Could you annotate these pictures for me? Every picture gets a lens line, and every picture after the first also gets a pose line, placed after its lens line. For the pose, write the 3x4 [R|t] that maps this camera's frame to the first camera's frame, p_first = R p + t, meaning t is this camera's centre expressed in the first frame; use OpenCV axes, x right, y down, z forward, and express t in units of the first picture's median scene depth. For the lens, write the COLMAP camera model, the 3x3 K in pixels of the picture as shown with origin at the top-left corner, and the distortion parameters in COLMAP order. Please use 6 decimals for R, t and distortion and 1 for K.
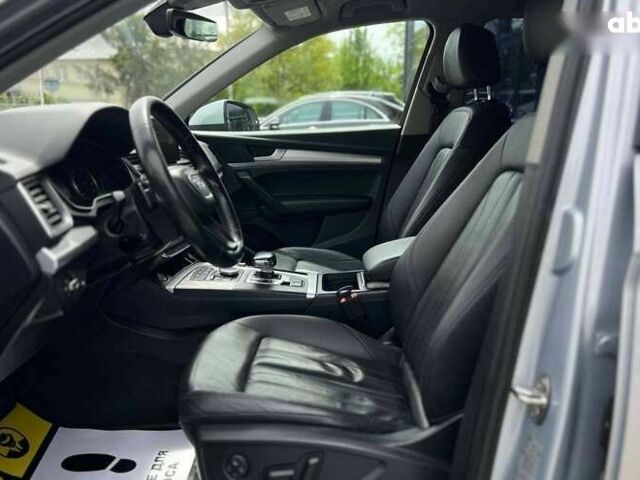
lens RADIAL K [[573.1, 0, 318.1], [0, 573.1, 234.7], [0, 0, 1]] dist [0.074903, -0.139683]
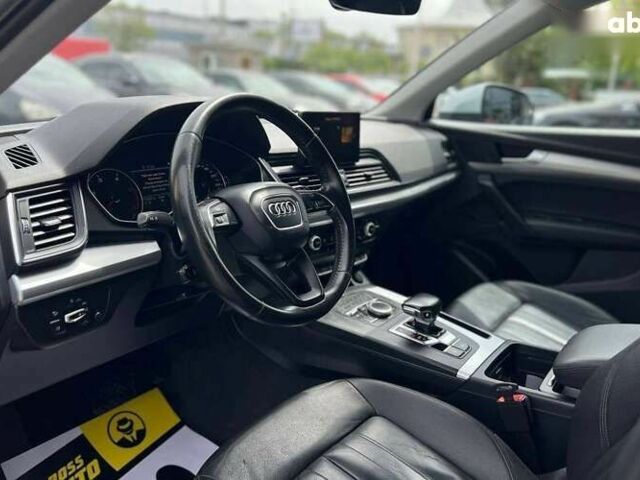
lens RADIAL K [[573.1, 0, 323.9], [0, 573.1, 240.1], [0, 0, 1]] dist [0.074903, -0.139683]
pose [[0.834157, 0.191120, -0.517353, 0.172261], [-0.161245, 0.981564, 0.102624, -0.099120], [0.527429, -0.002184, 0.849596, 0.284477]]
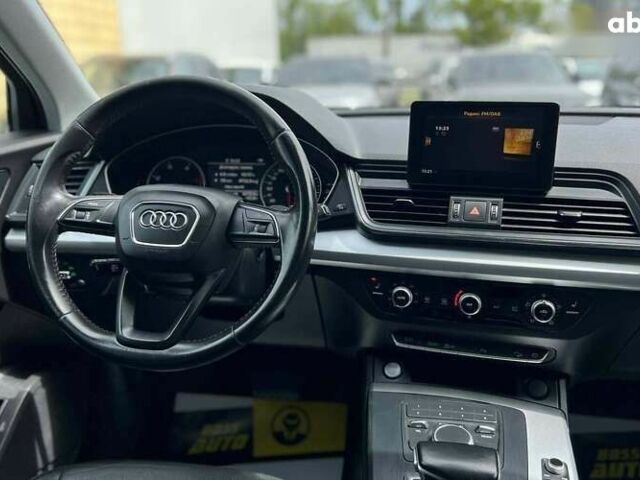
lens RADIAL K [[573.1, 0, 323.0], [0, 573.1, 244.6], [0, 0, 1]] dist [0.074903, -0.139683]
pose [[-0.145102, 0.293248, -0.944961, 0.254155], [-0.180178, 0.931267, 0.316666, -0.213557], [0.972873, 0.216210, -0.082292, 0.911434]]
